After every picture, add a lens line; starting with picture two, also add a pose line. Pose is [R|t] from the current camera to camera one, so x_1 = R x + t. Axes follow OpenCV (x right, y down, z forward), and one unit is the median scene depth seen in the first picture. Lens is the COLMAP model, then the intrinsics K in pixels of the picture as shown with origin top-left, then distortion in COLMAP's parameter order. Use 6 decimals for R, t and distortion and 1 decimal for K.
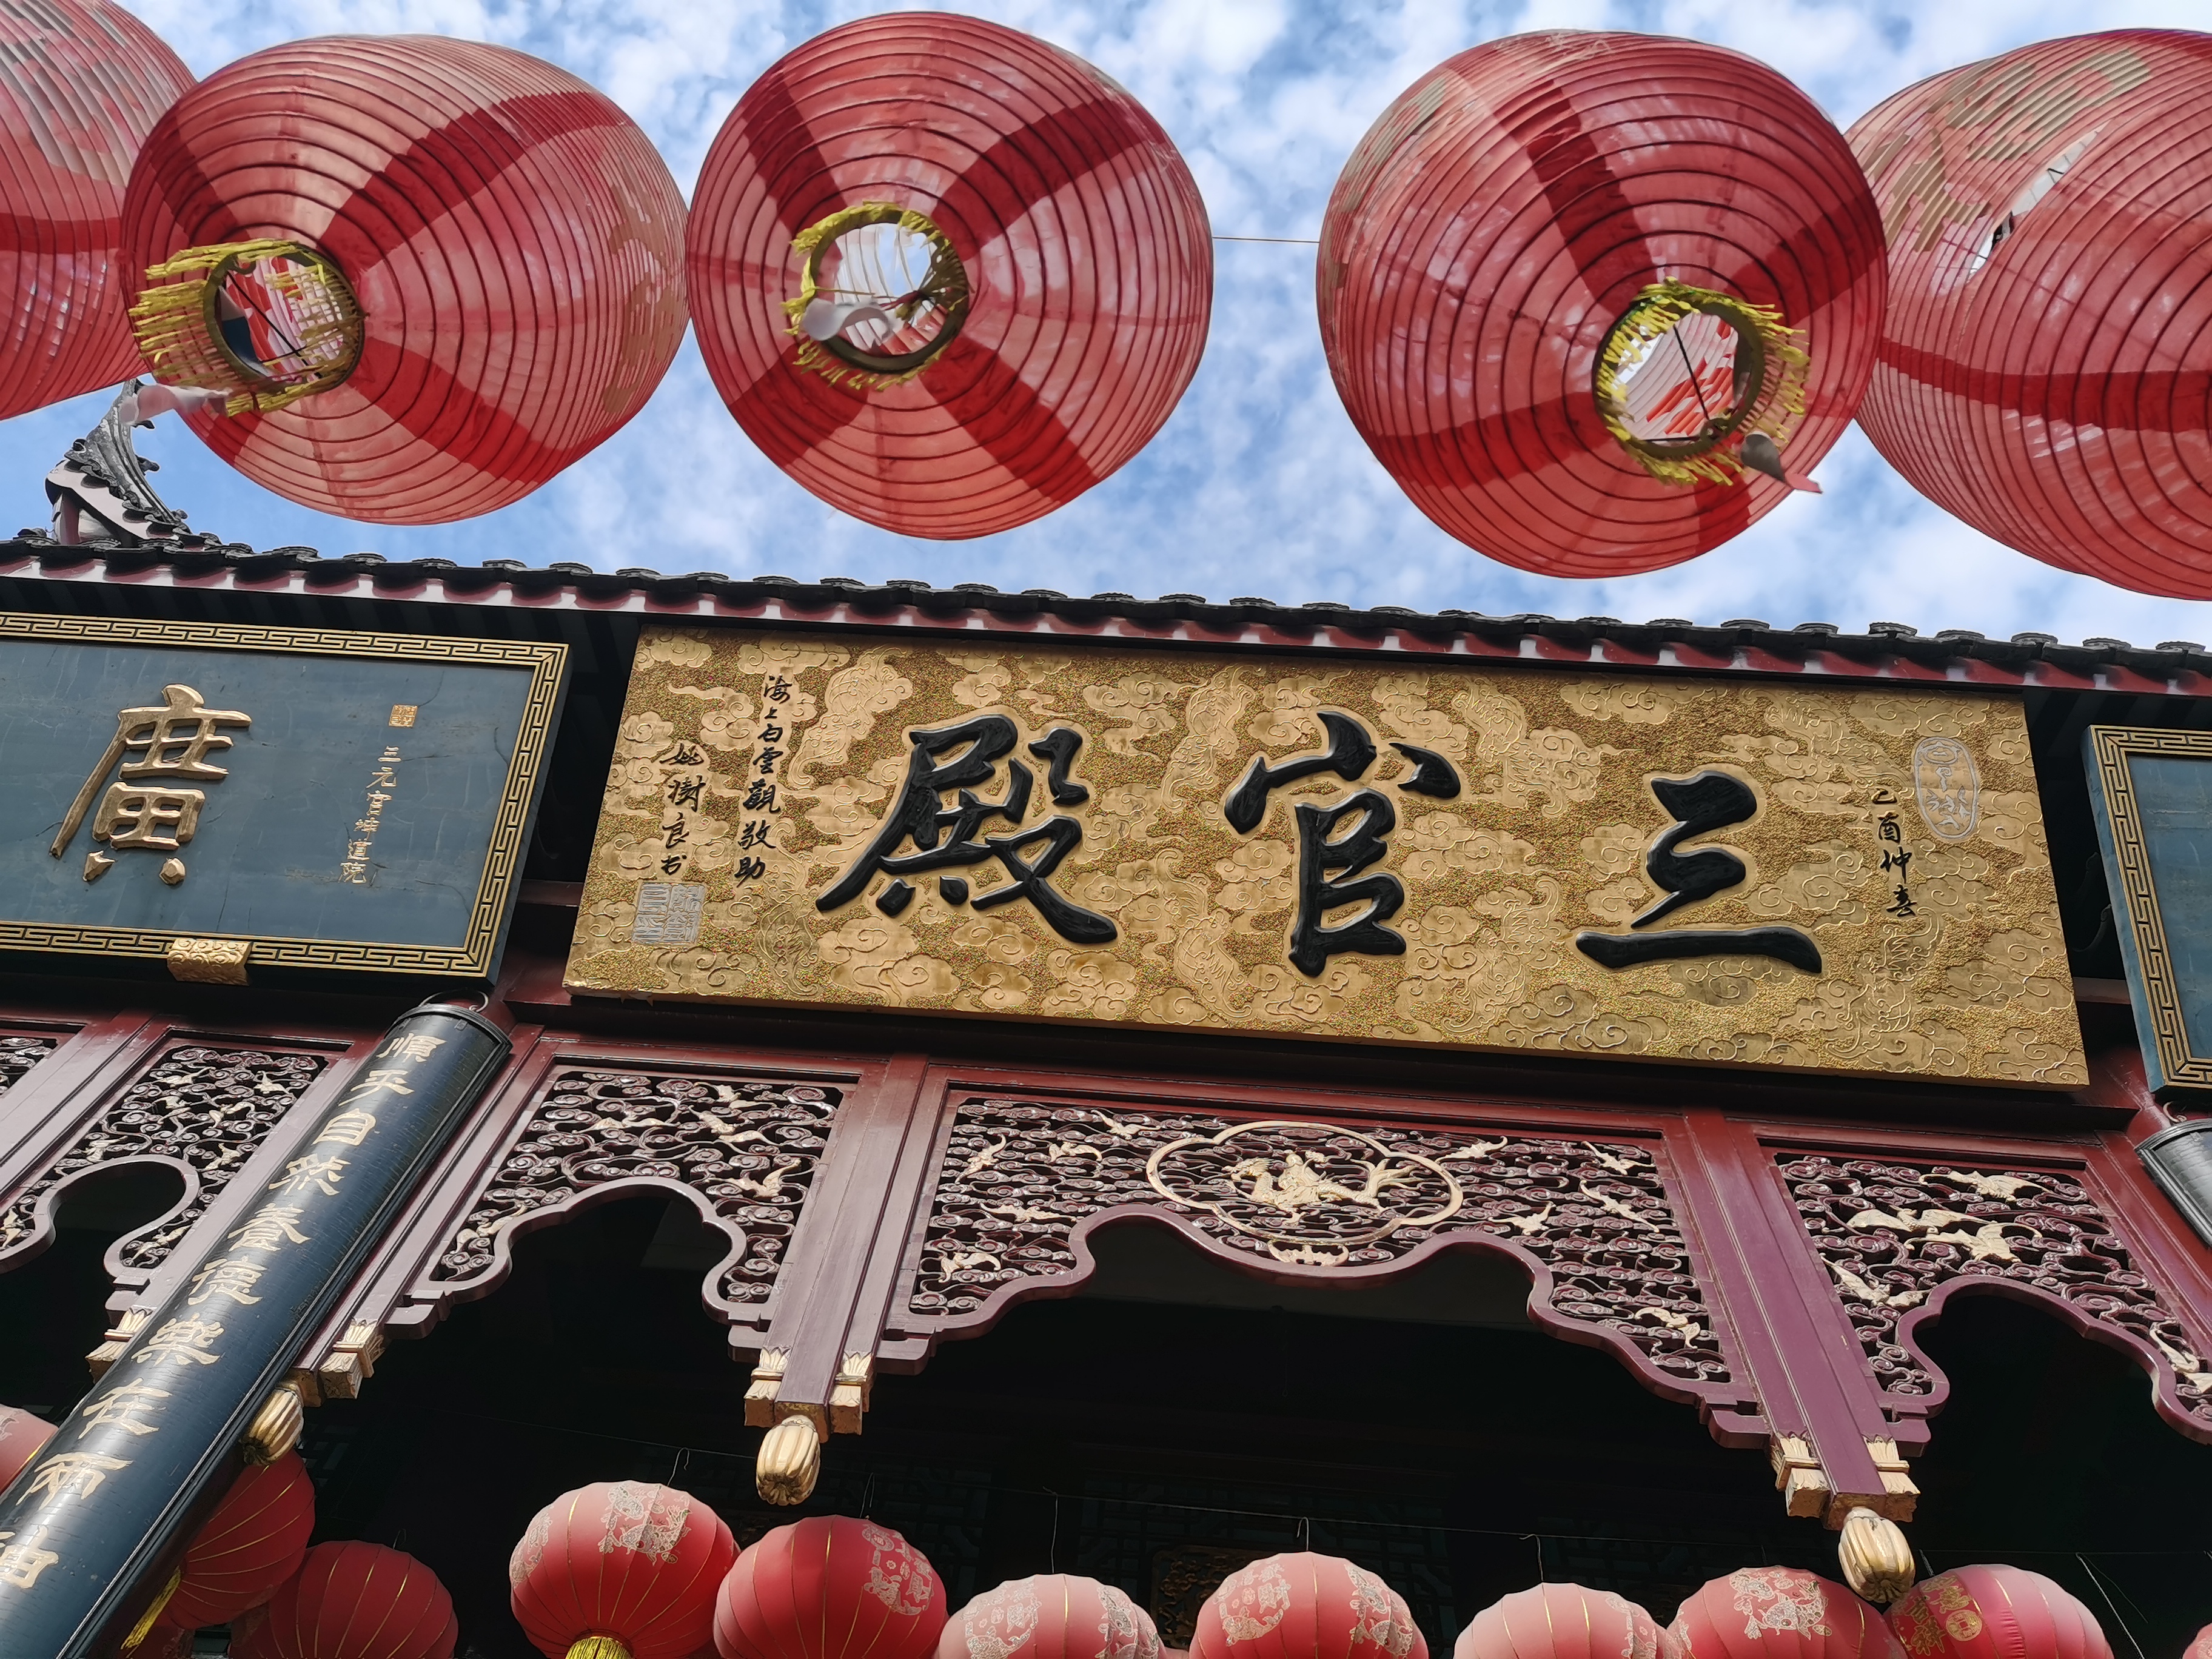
lens RADIAL K [[1728.6, 0, 1103.6], [0, 1728.6, 802.1], [0, 0, 1]] dist [0.040487, -0.057767]
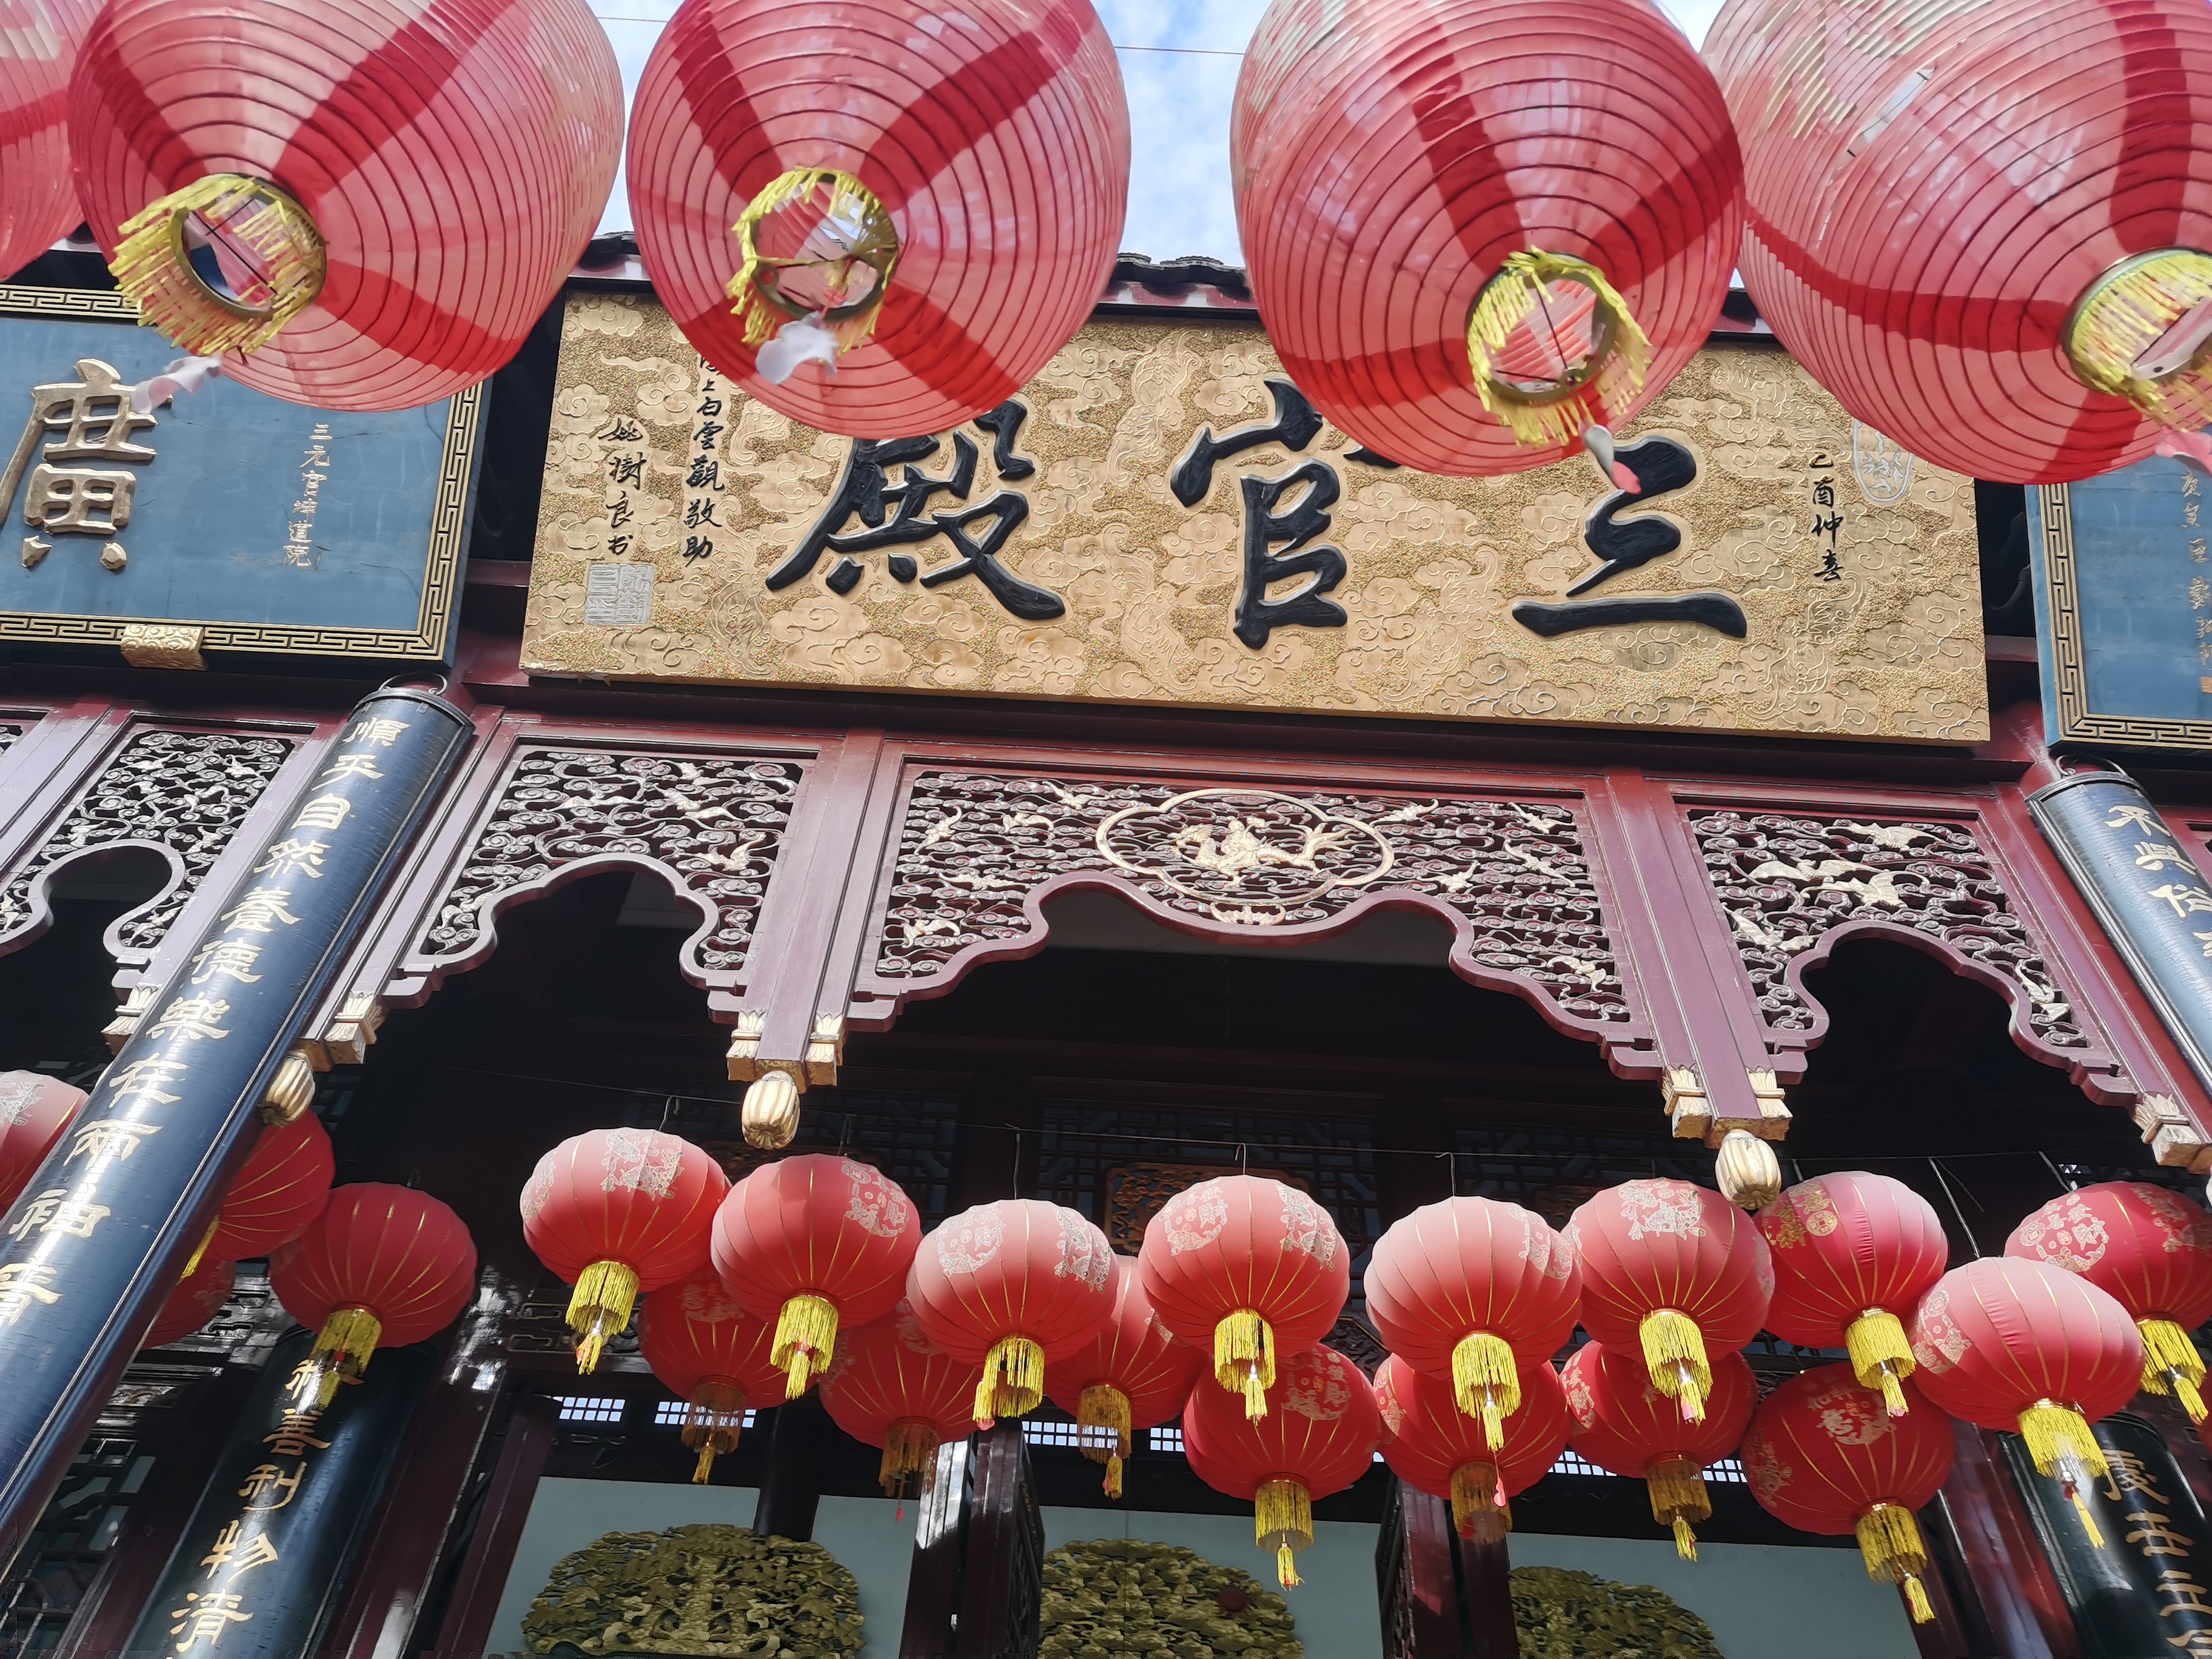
lens RADIAL K [[1725.7, 0, 1106.0], [0, 1725.7, 829.5], [0, 0, 1]] dist [0.039065, -0.047939]
pose [[0.999496, -0.016831, 0.026918, 0.002557], [0.010344, 0.974280, 0.225103, -0.028286], [-0.030014, -0.224711, 0.973963, -0.020888]]
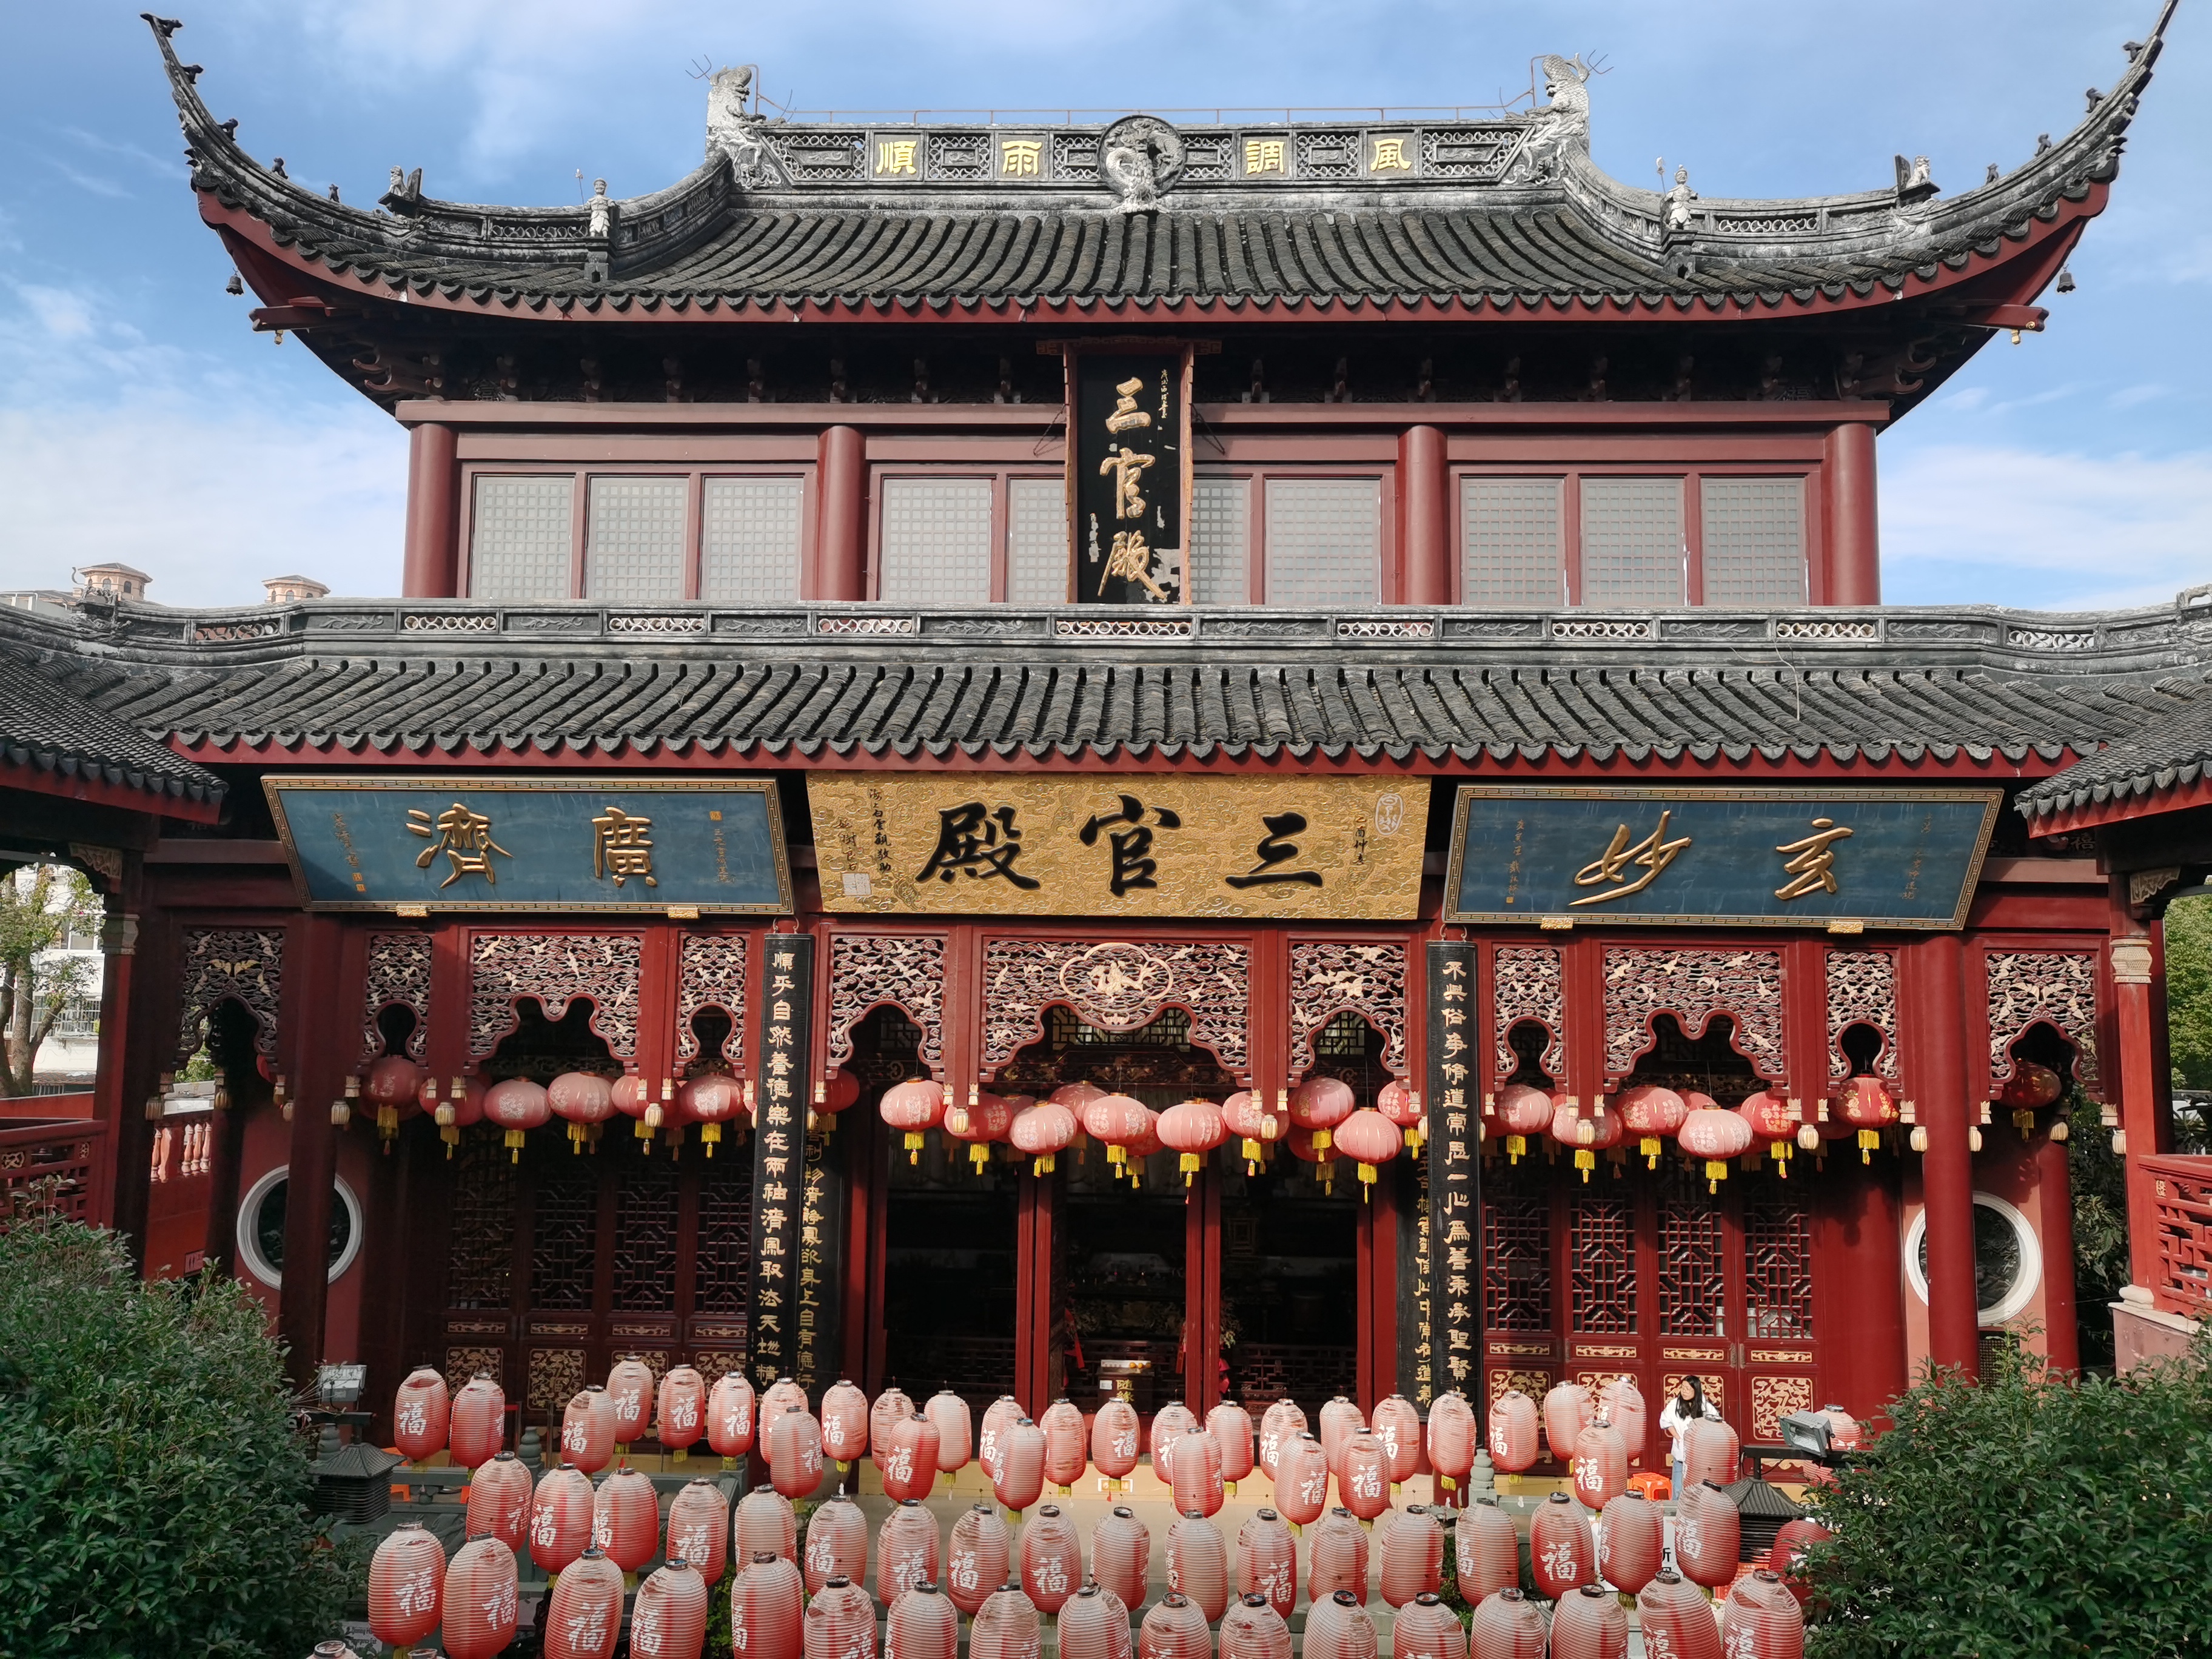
lens RADIAL K [[1680.4, 0, 1106.0], [0, 1680.4, 829.5], [0, 0, 1]] dist [0.036593, 0.006622]
pose [[0.995738, -0.063451, -0.066930, 0.286112], [0.090061, 0.512645, 0.853864, -2.142425], [-0.019867, -0.856253, 0.516175, -0.180836]]
